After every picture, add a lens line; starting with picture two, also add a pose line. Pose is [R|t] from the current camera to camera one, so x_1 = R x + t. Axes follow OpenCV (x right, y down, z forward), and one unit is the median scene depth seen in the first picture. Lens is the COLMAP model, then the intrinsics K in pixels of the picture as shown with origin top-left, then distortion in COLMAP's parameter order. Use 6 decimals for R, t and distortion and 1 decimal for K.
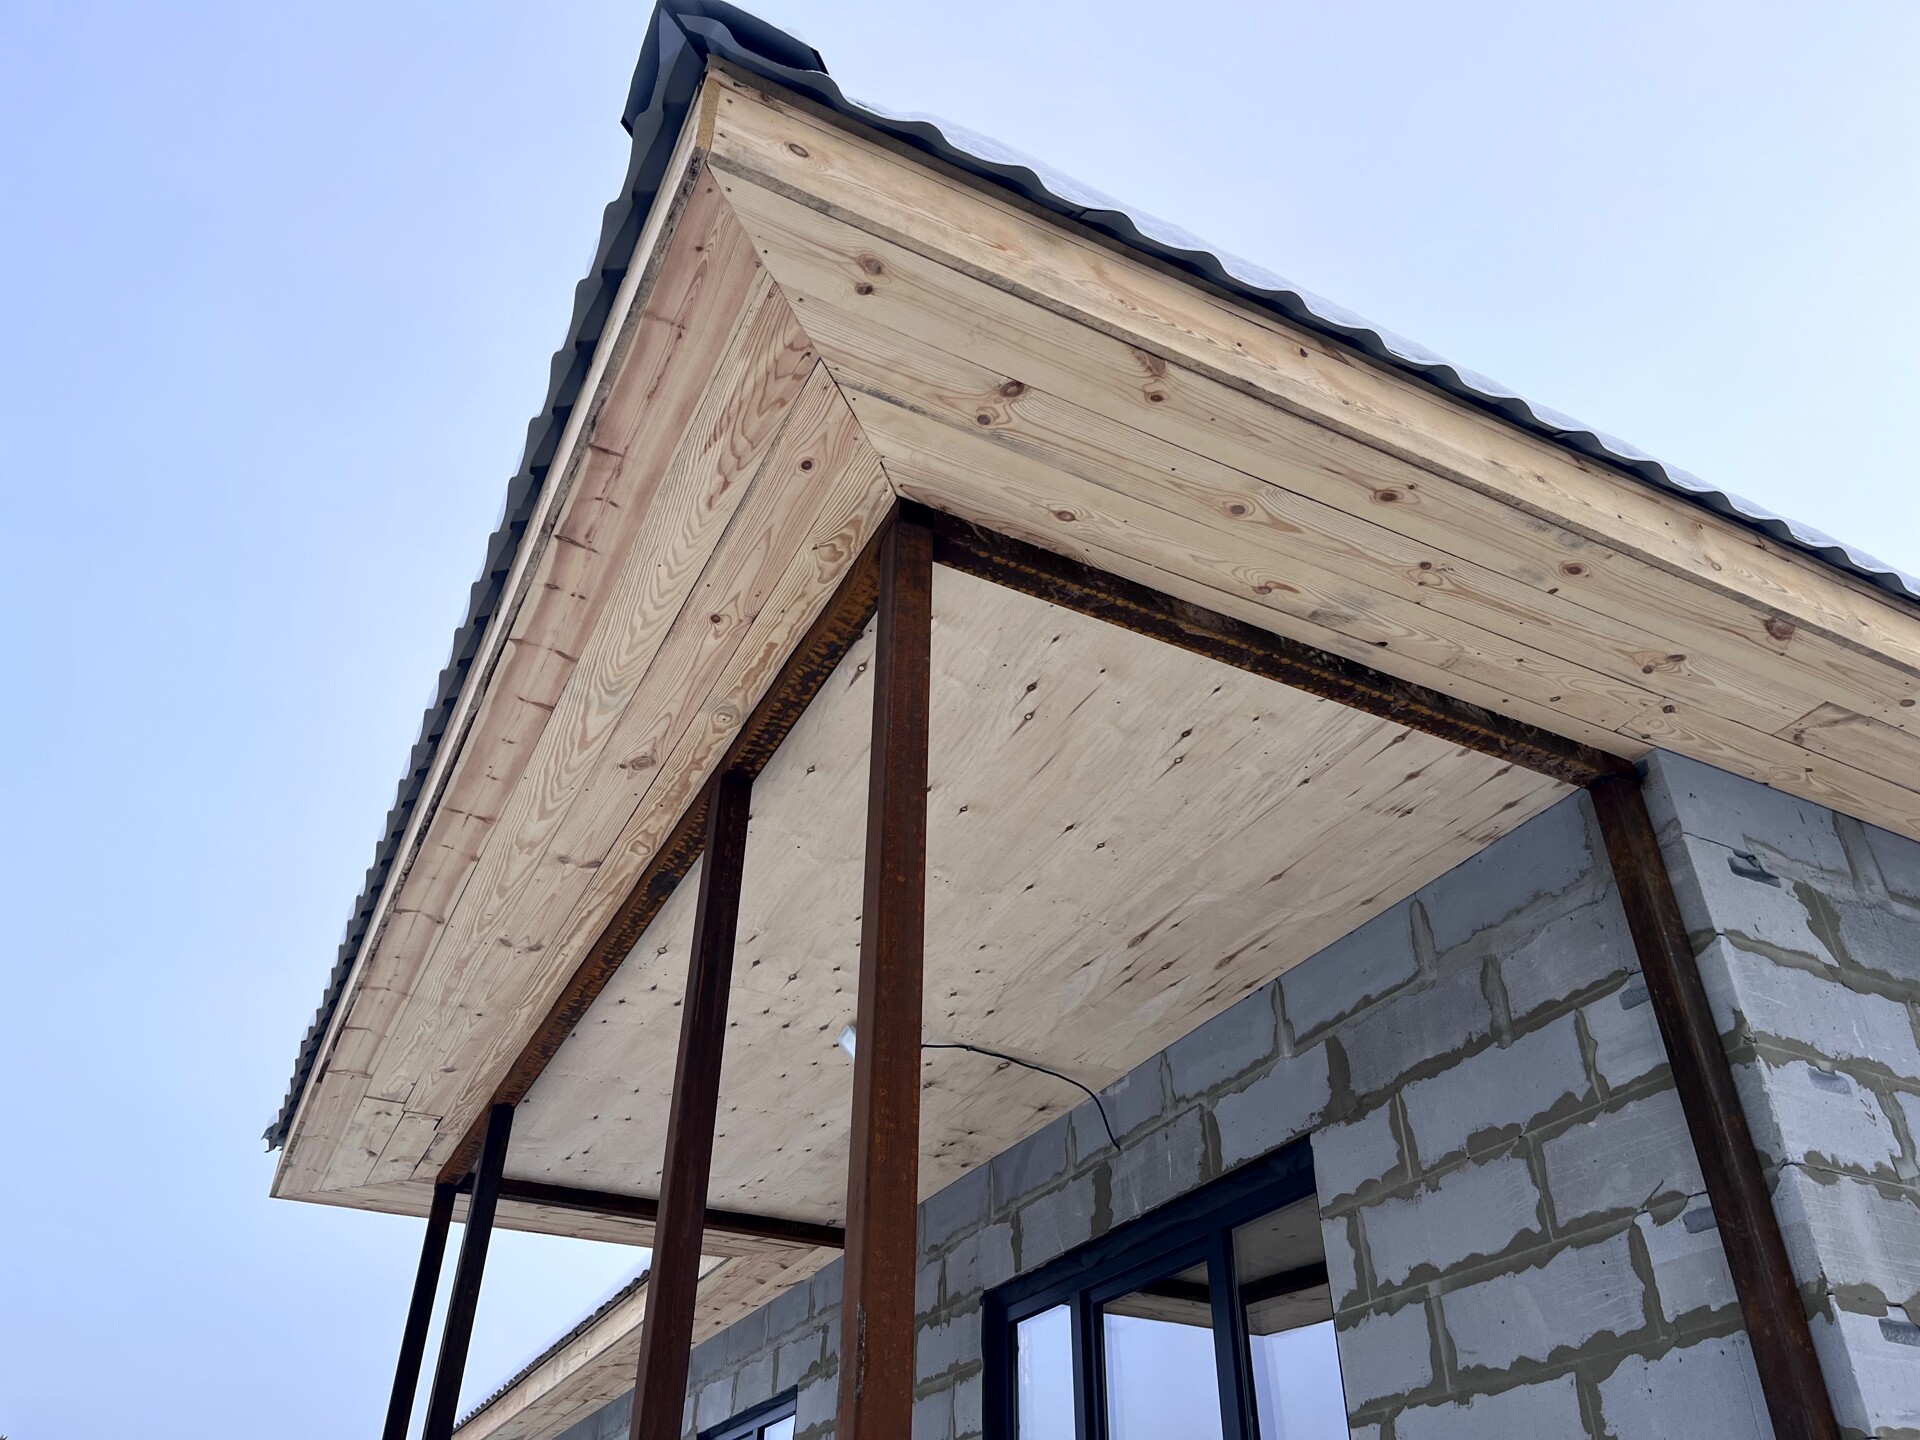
lens RADIAL K [[1458.9, 0, 957.5], [0, 1458.9, 731.9], [0, 0, 1]] dist [0.045736, -0.027743]
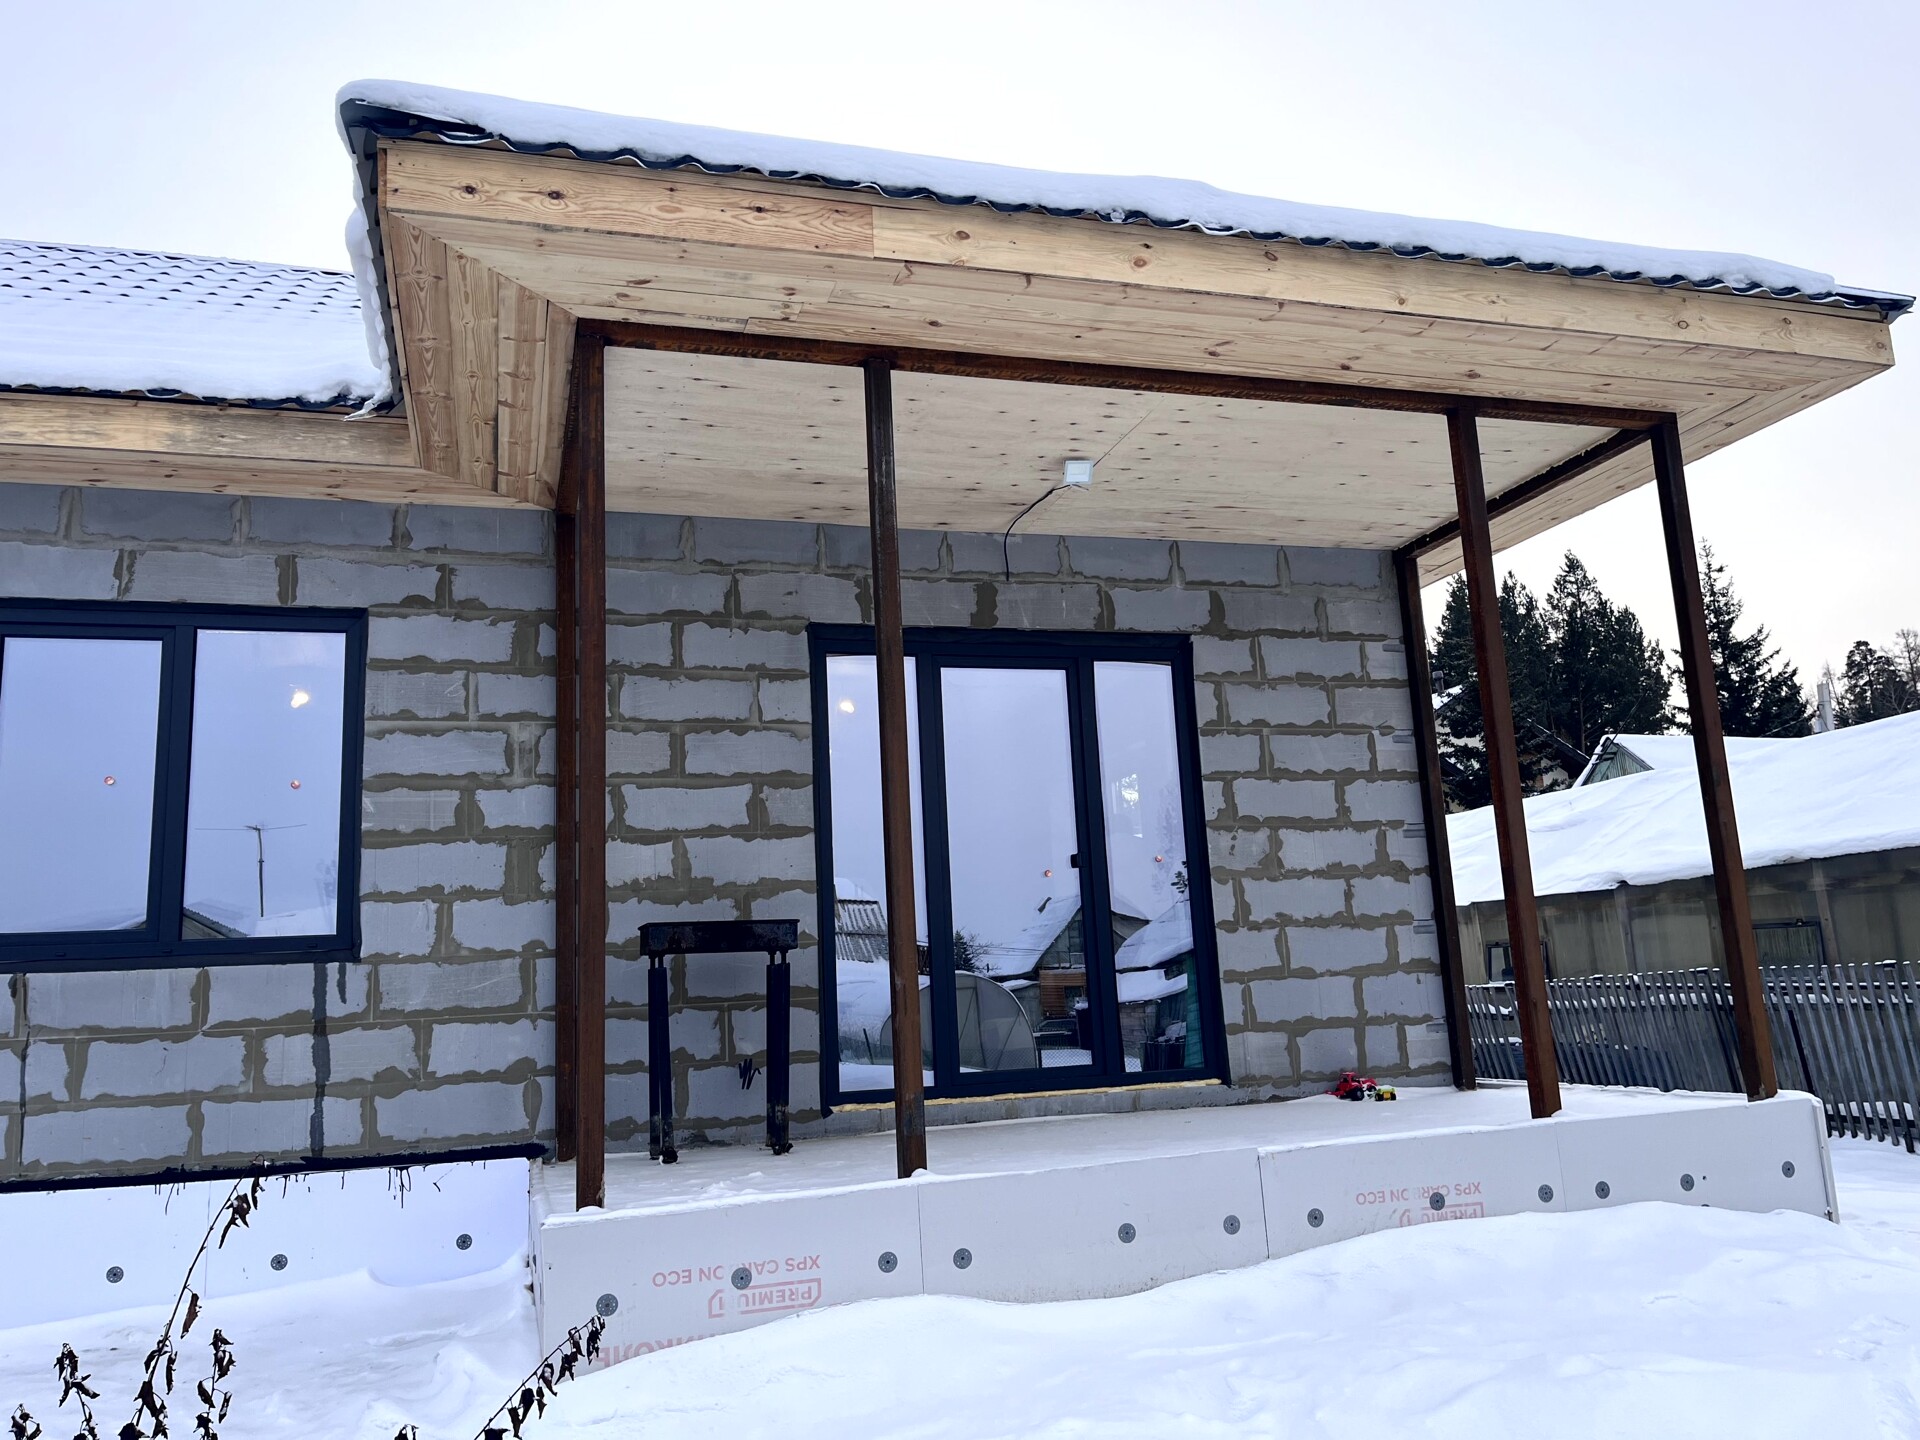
lens RADIAL K [[1458.9, 0, 949.0], [0, 1458.9, 719.3], [0, 0, 1]] dist [0.045736, -0.027743]
pose [[0.168265, 0.171962, 0.970627, -1.752849], [-0.521264, 0.851252, -0.060448, 0.717495], [-0.836642, -0.495782, 0.232873, 0.895609]]
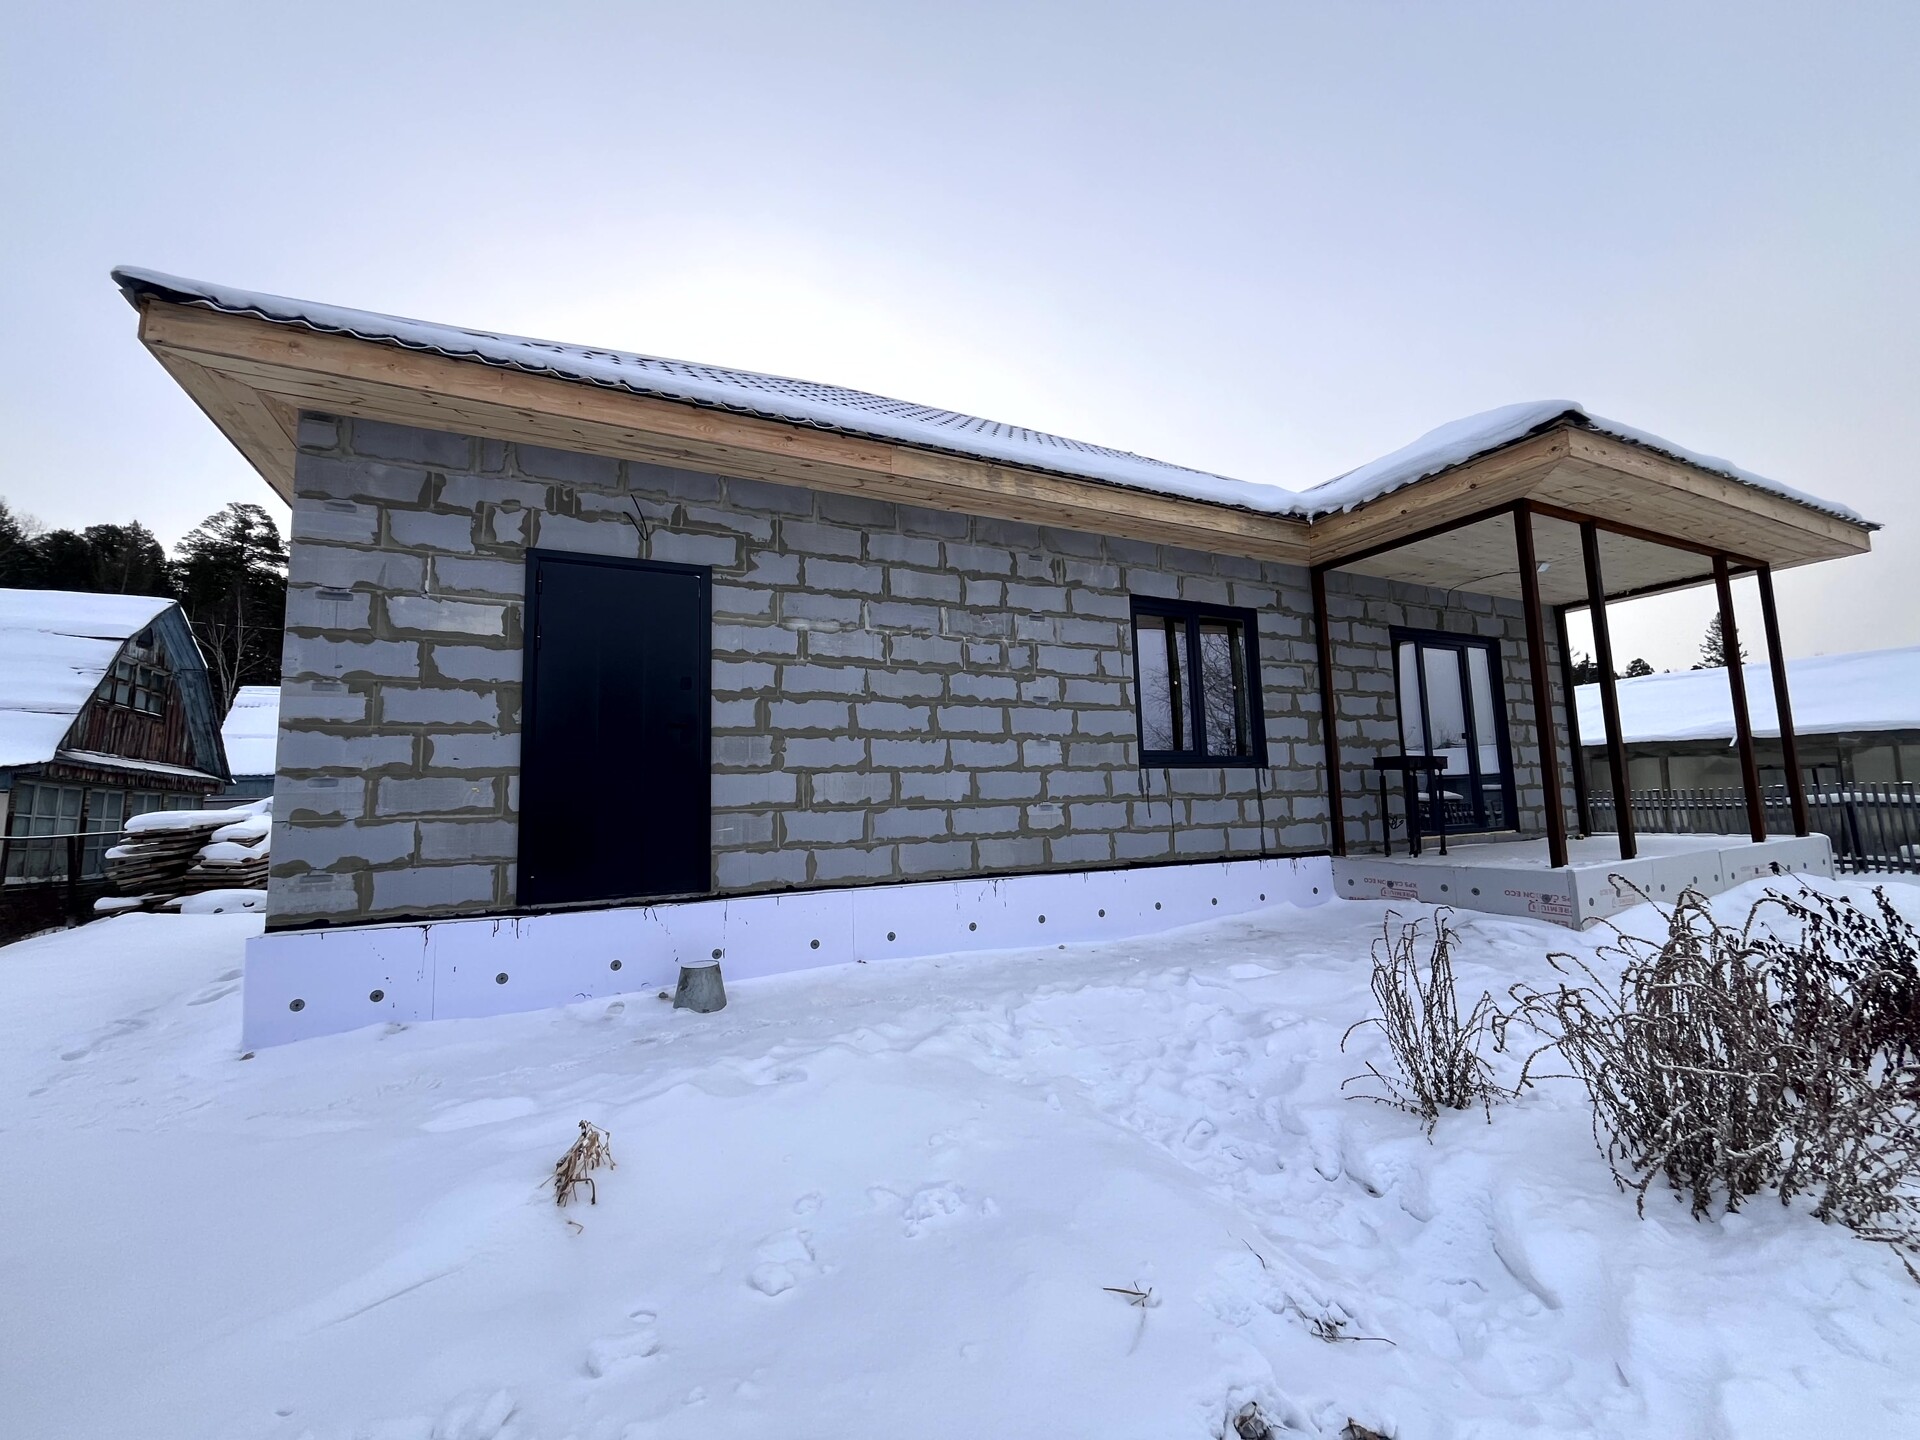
lens RADIAL K [[795.4, 0, 969.8], [0, 795.4, 720.3], [0, 0, 1]] dist [0.013717, 0.000438]
pose [[-0.015314, 0.103499, 0.994512, -2.209232], [-0.544242, 0.833518, -0.095125, 1.694778], [-0.838788, -0.542712, 0.043565, 2.310812]]
